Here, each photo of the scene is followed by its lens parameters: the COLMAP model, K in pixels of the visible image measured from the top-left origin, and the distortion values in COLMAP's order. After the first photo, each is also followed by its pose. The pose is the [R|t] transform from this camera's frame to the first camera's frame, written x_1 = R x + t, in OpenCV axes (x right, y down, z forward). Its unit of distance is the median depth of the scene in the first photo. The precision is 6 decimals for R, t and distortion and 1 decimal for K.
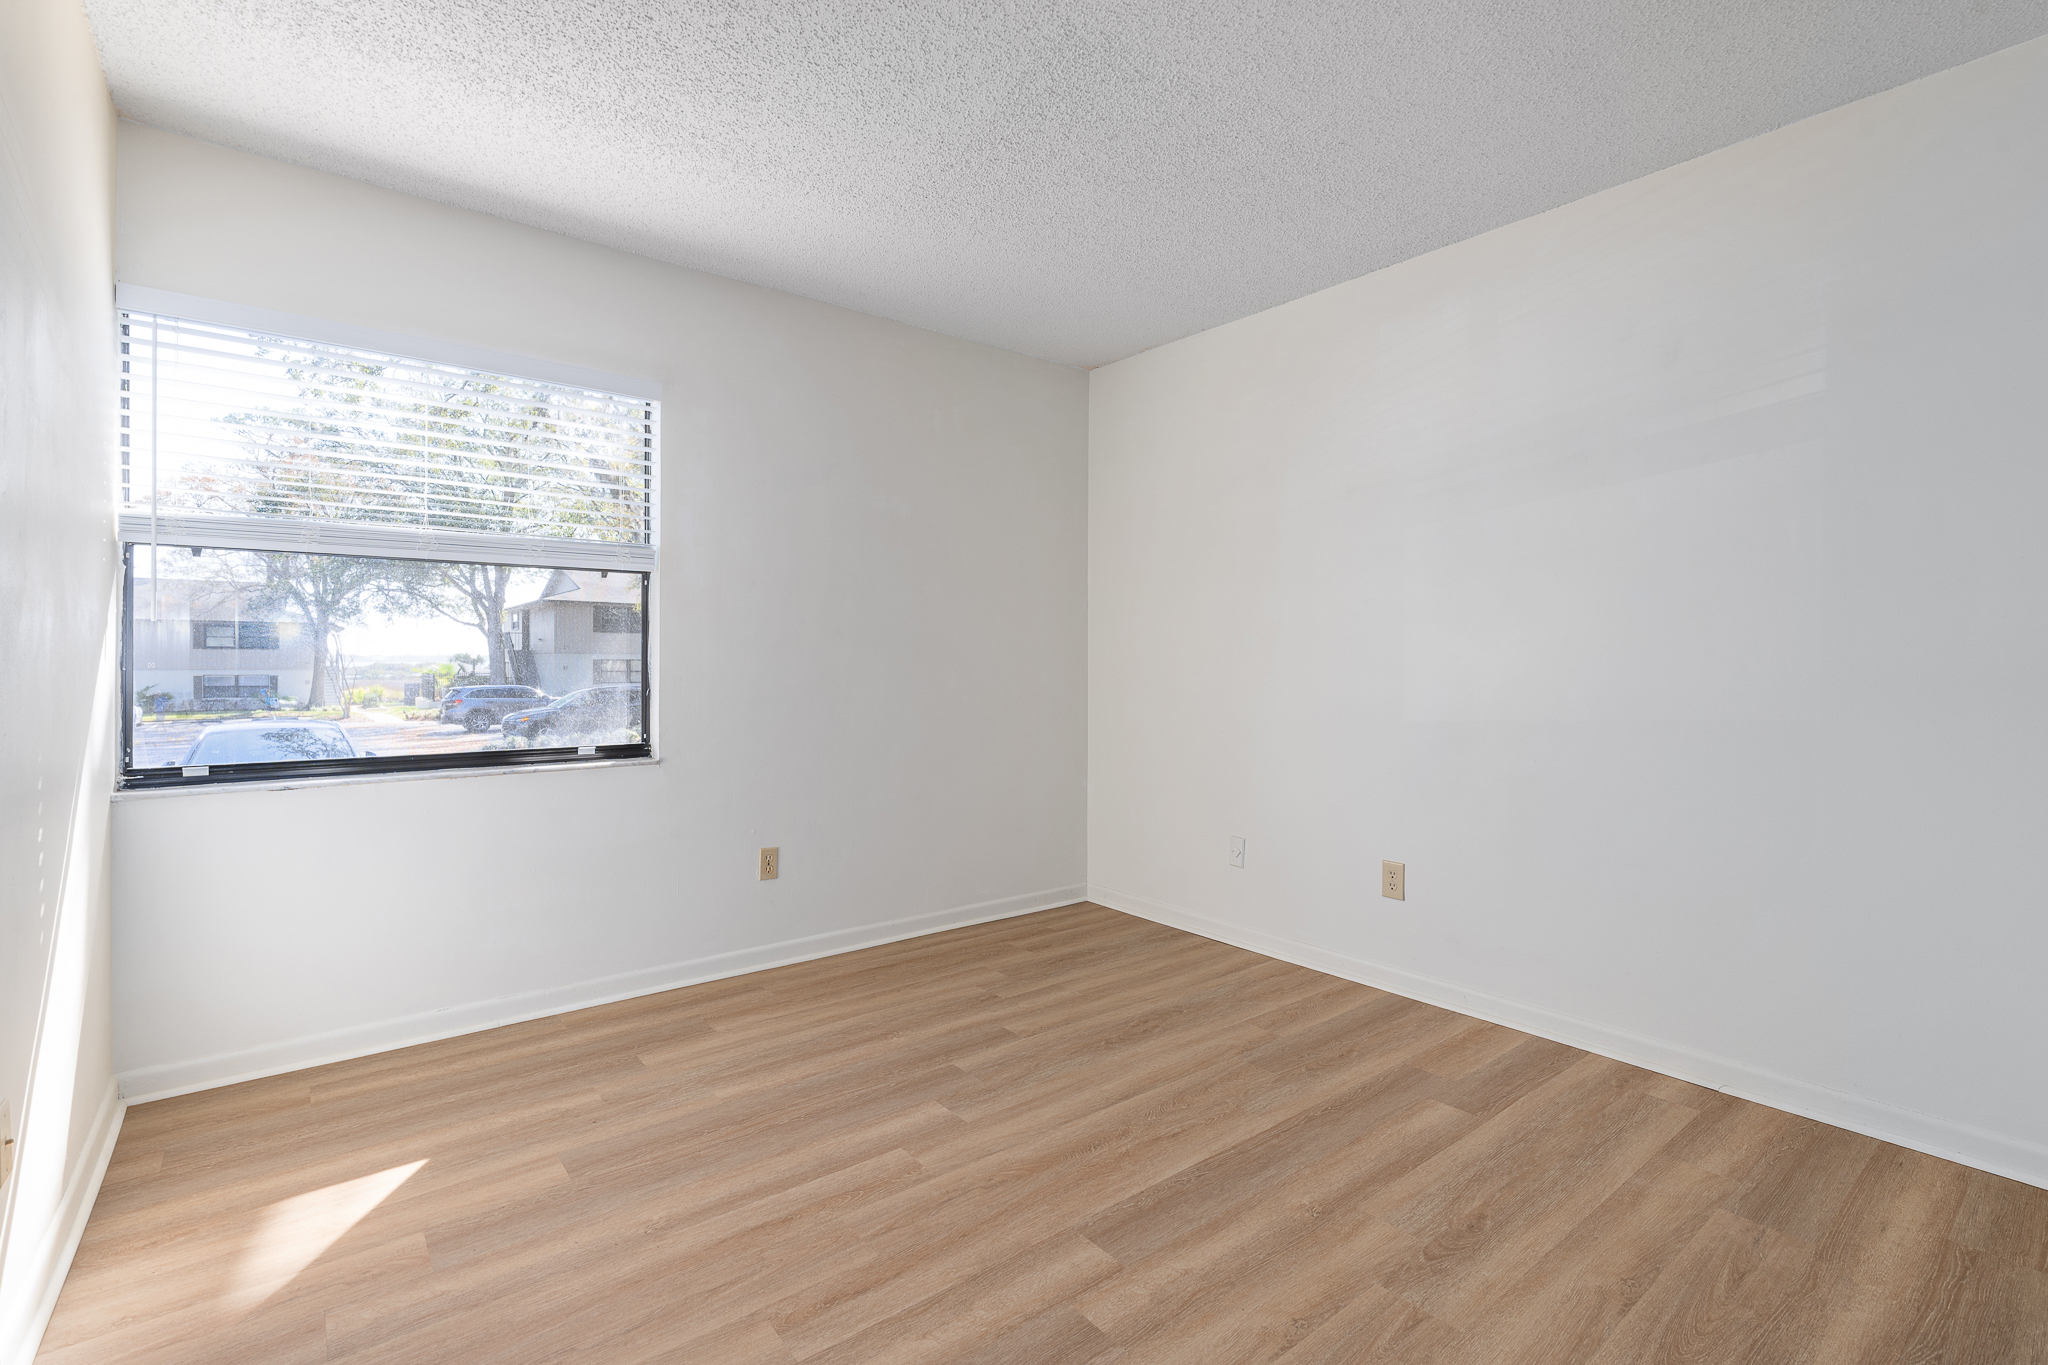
lens RADIAL K [[916.7, 0, 1022.5], [0, 916.7, 679.3], [0, 0, 1]] dist [-0.004163, 0.000350]
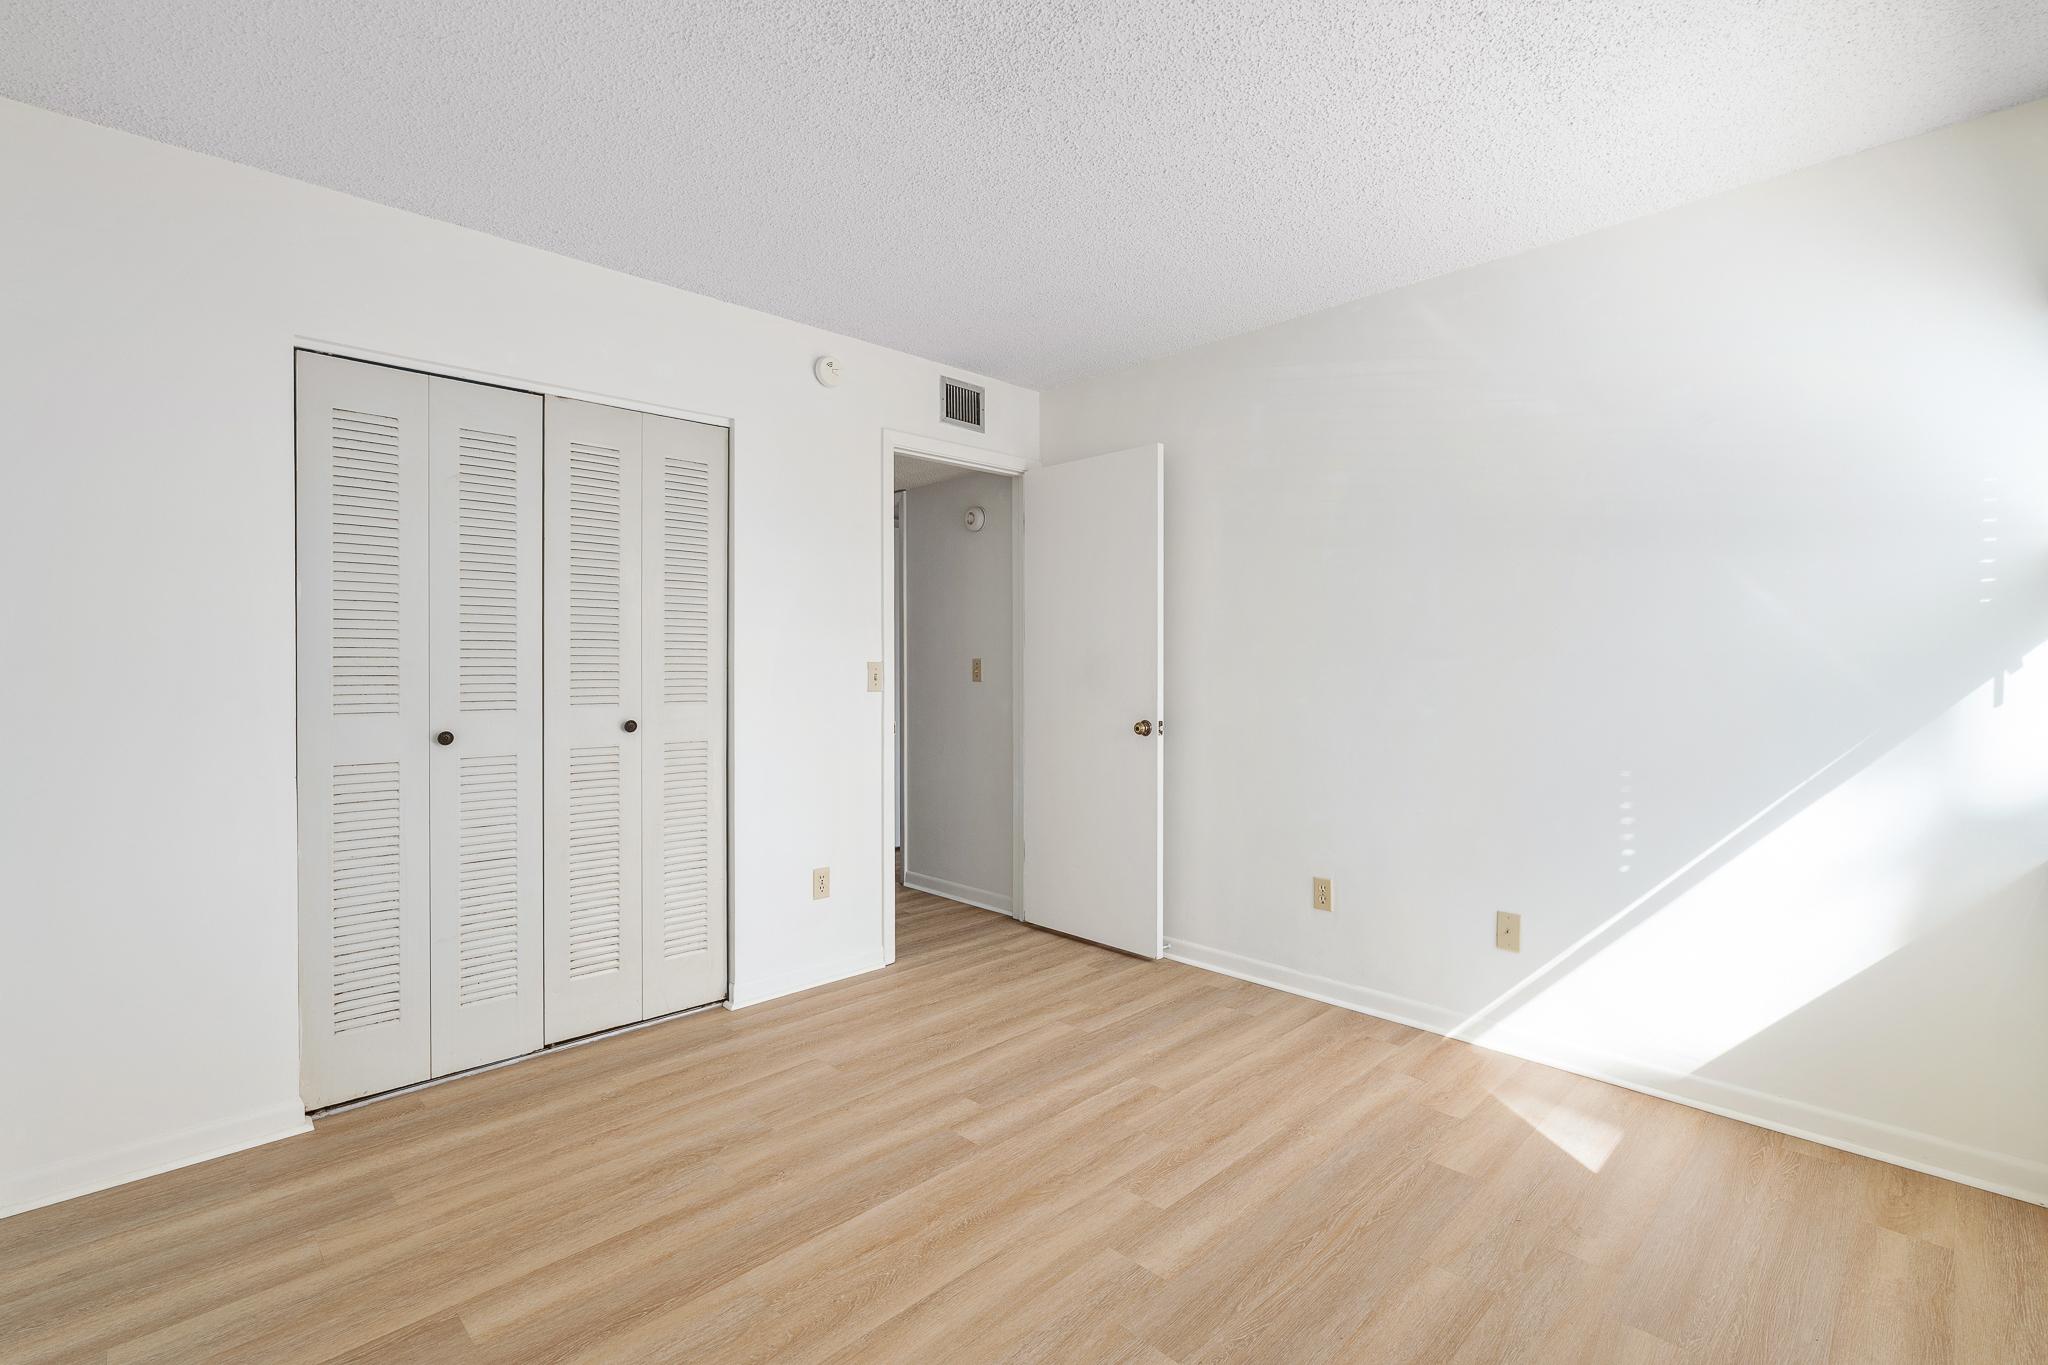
lens RADIAL K [[929.9, 0, 1028.3], [0, 929.9, 680.7], [0, 0, 1]] dist [-0.000160, 0.000661]
pose [[-0.994226, 0.001868, -0.107293, 0.116466], [-0.001974, 0.999361, 0.035692, -0.083729], [0.107291, 0.035698, -0.993587, 1.975283]]
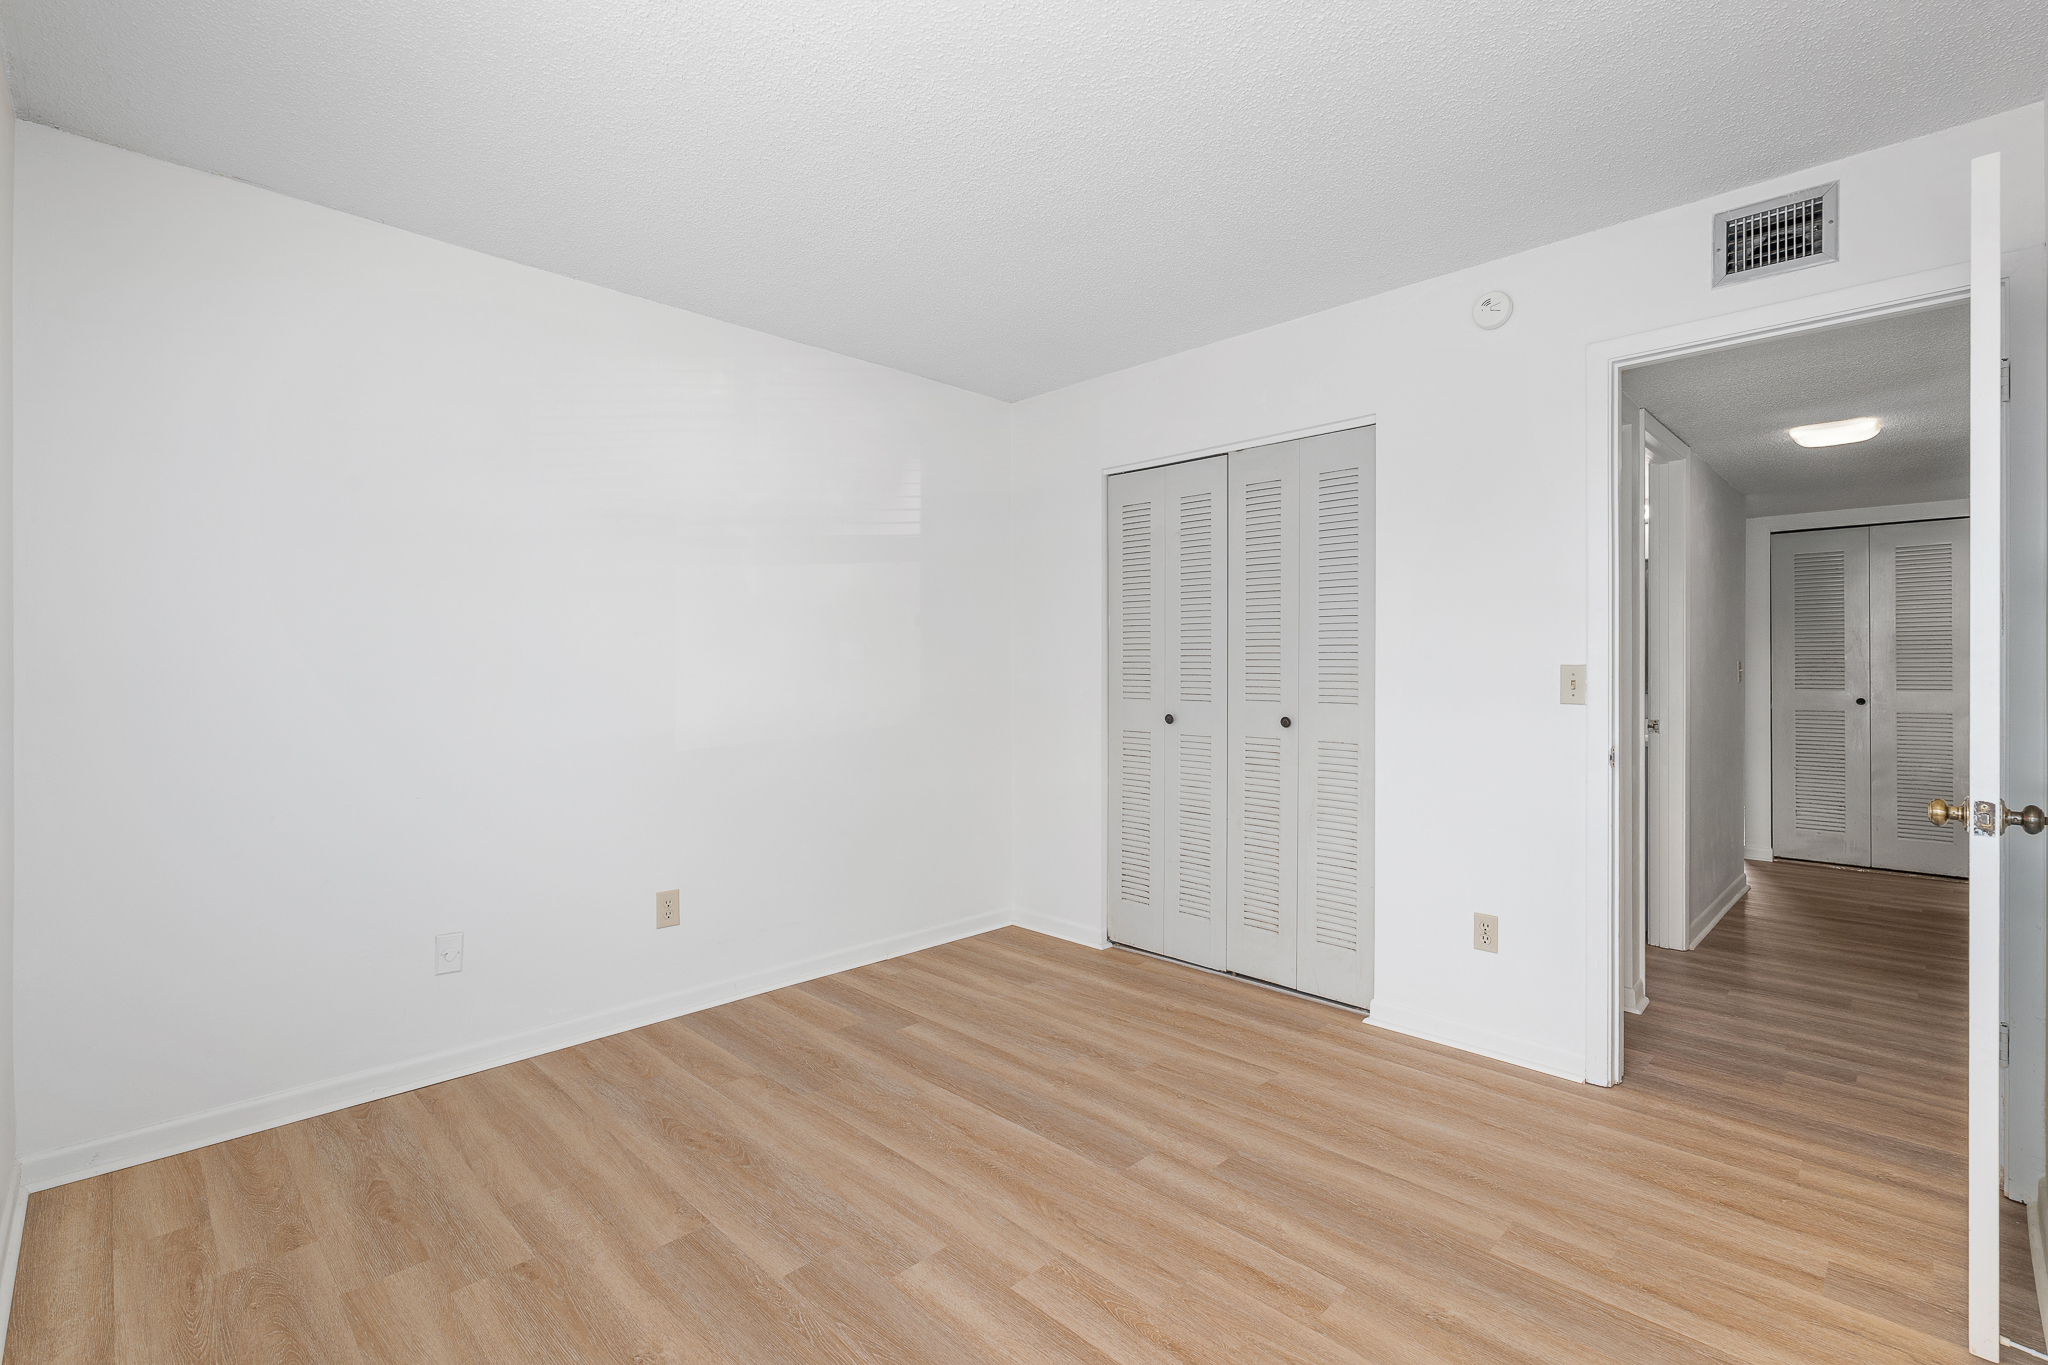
lens RADIAL K [[922.5, 0, 1024.7], [0, 922.5, 675.8], [0, 0, 1]] dist [-0.004145, 0.000496]
pose [[-0.113643, -0.010208, 0.993469, -0.994037], [0.015899, 0.999800, 0.012092, -0.067260], [-0.993394, 0.017170, -0.113458, 1.092628]]
